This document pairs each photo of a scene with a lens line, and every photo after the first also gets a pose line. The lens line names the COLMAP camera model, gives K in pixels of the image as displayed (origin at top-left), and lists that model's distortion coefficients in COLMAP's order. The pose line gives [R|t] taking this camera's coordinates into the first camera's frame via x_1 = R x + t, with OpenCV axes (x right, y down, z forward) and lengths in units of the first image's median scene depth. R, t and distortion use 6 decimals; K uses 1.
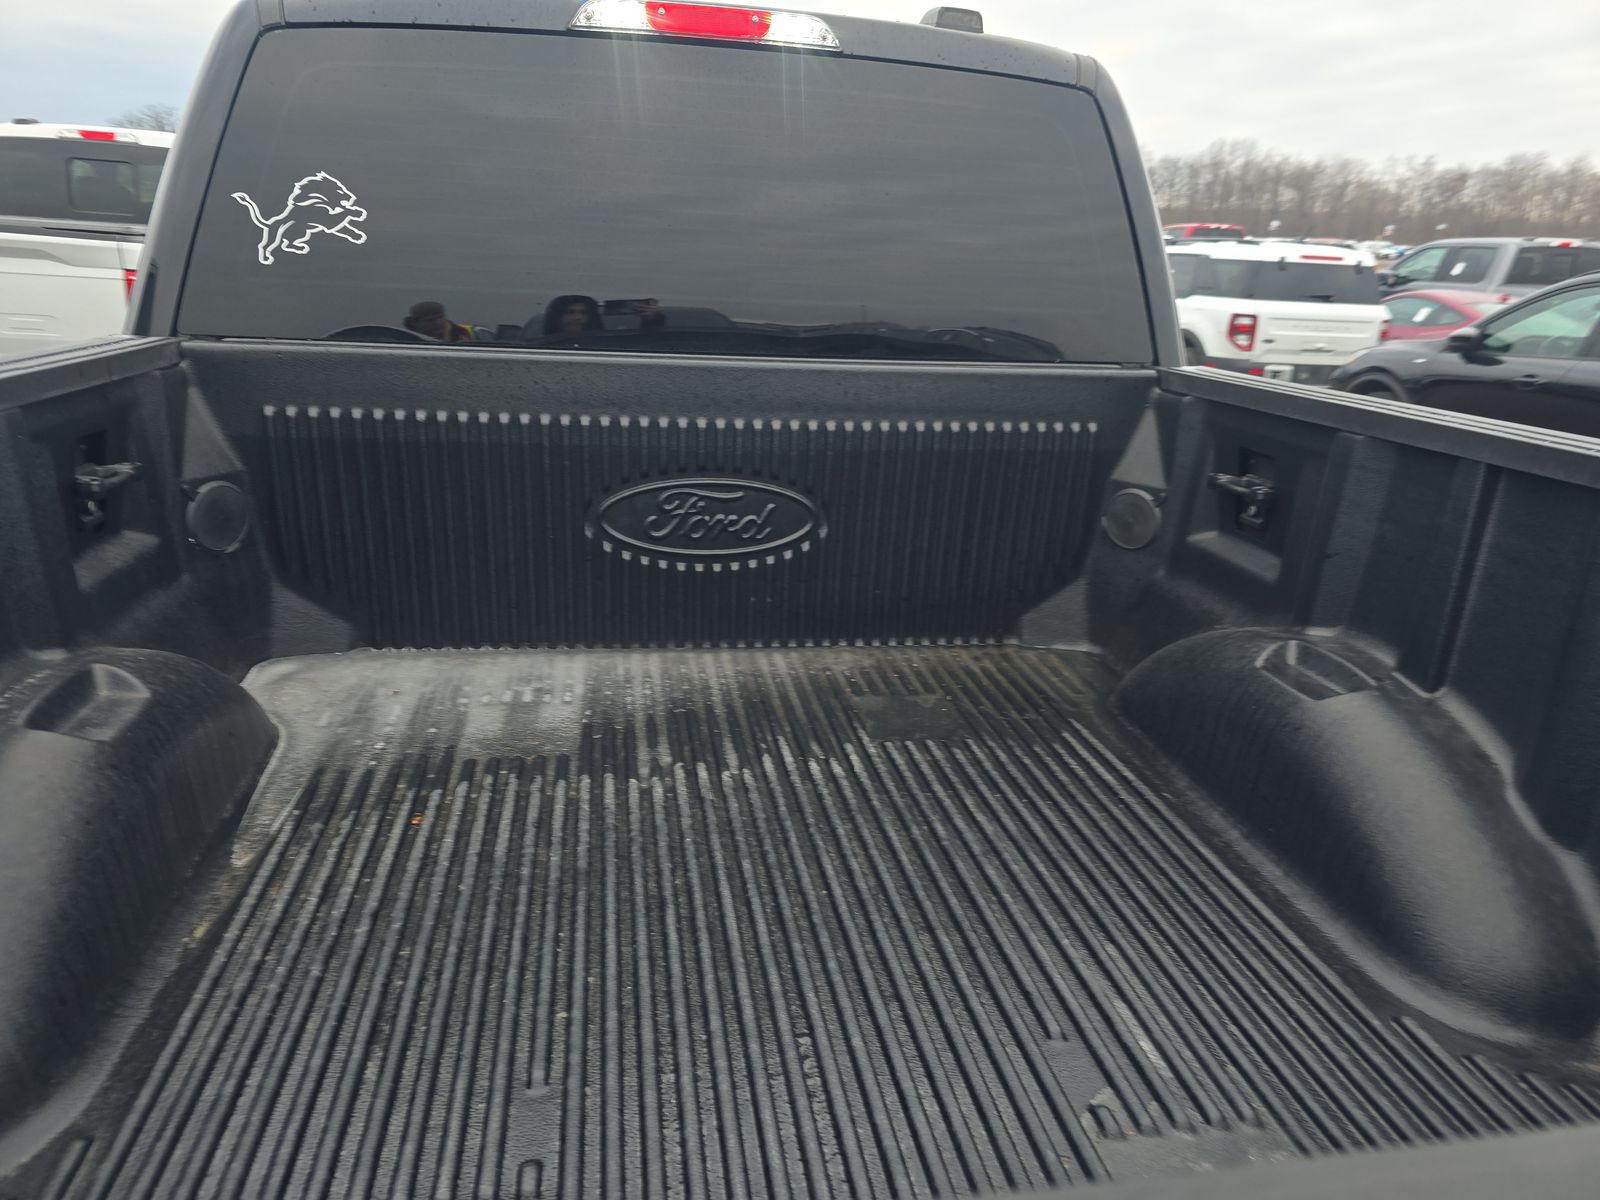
lens RADIAL K [[1058.9, 0, 809.8], [0, 1058.9, 593.3], [0, 0, 1]] dist [0.076703, -0.065655]
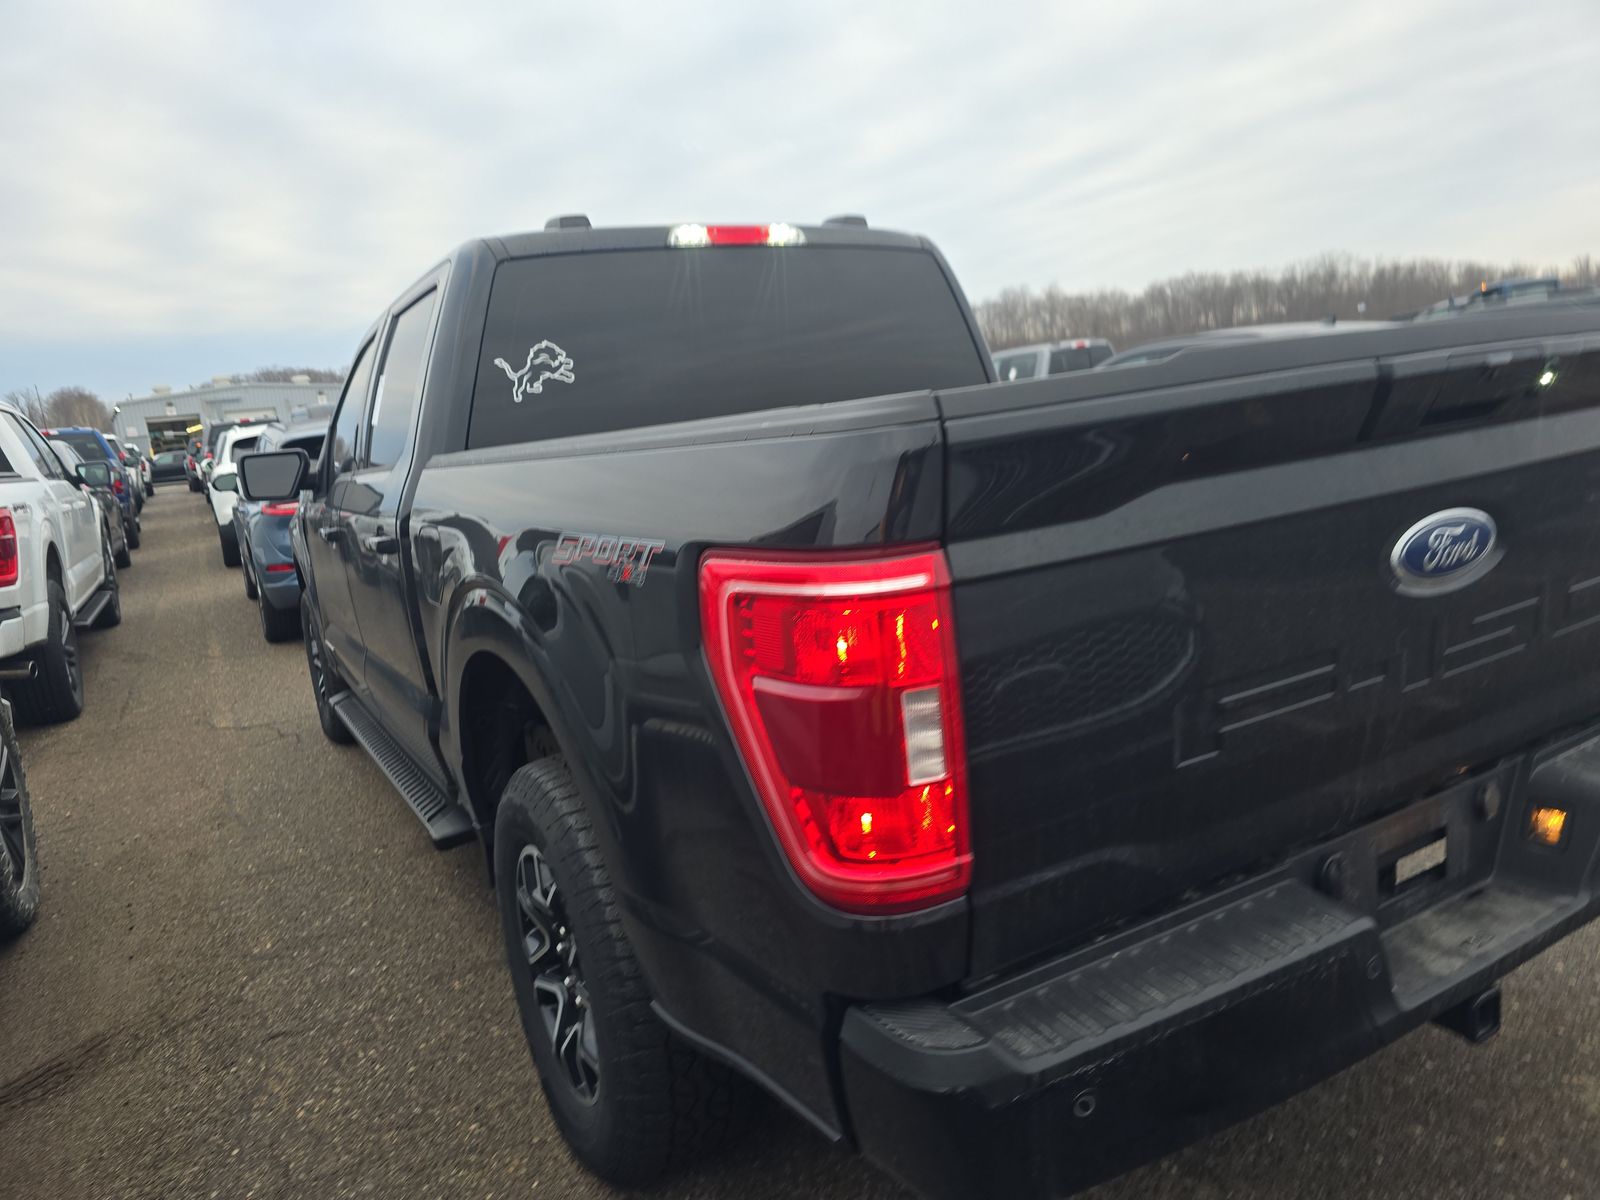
lens RADIAL K [[1058.9, 0, 809.8], [0, 1058.9, 593.3], [0, 0, 1]] dist [0.076703, -0.065655]
pose [[0.927131, -0.189012, 0.323579, -0.620631], [0.234235, 0.966308, -0.106689, 0.216000], [-0.292511, 0.174708, 0.940167, -0.502936]]
